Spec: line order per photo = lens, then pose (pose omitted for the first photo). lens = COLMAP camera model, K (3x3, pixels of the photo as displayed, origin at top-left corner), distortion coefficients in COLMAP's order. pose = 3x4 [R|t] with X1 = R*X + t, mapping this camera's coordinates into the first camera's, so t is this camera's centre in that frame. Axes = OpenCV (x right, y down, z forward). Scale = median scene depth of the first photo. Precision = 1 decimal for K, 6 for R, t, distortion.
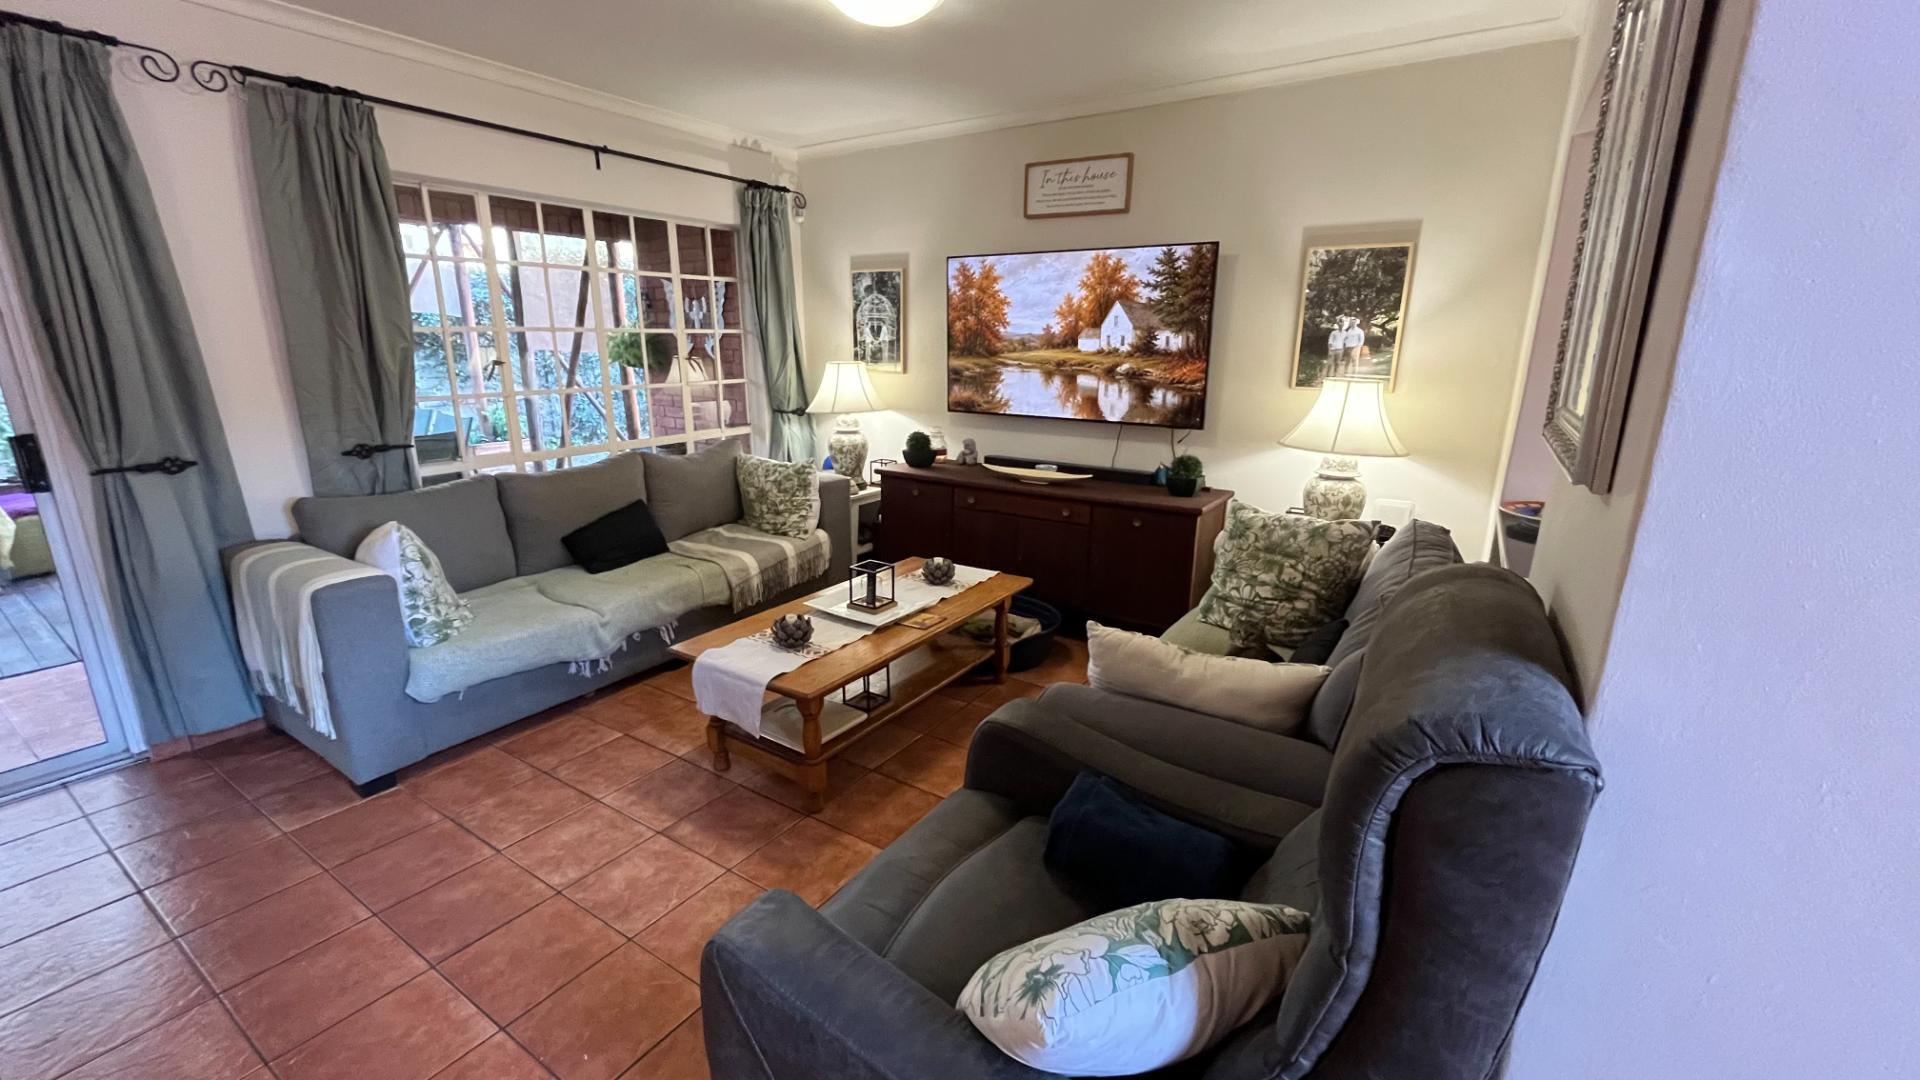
lens RADIAL K [[780.9, 0, 959.1], [0, 780.9, 546.6], [0, 0, 1]] dist [-0.001333, -0.000270]
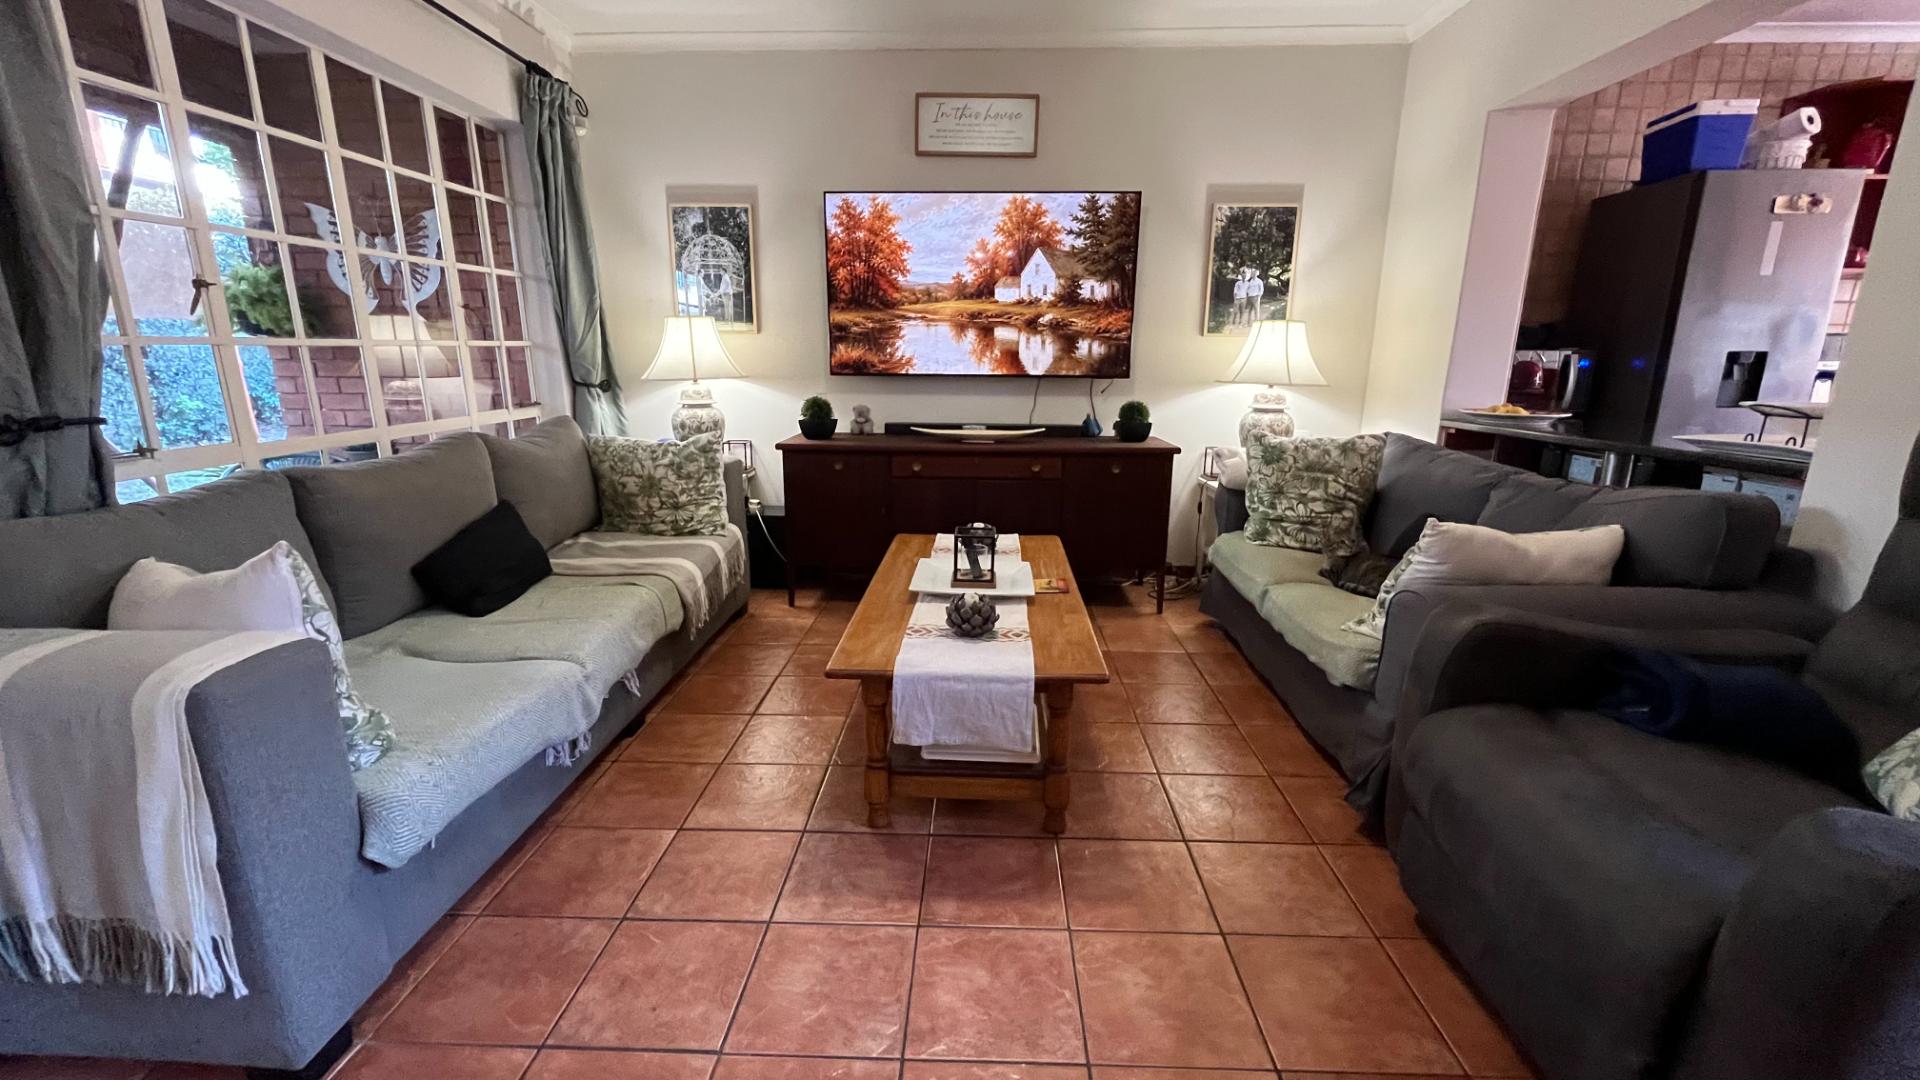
lens RADIAL K [[780.9, 0, 959.1], [0, 780.9, 546.6], [0, 0, 1]] dist [-0.001333, -0.000270]
pose [[0.855478, -0.127967, 0.501779, -0.406396], [0.134505, 0.990638, 0.023323, 0.014711], [-0.500066, 0.047540, 0.864682, 0.229489]]
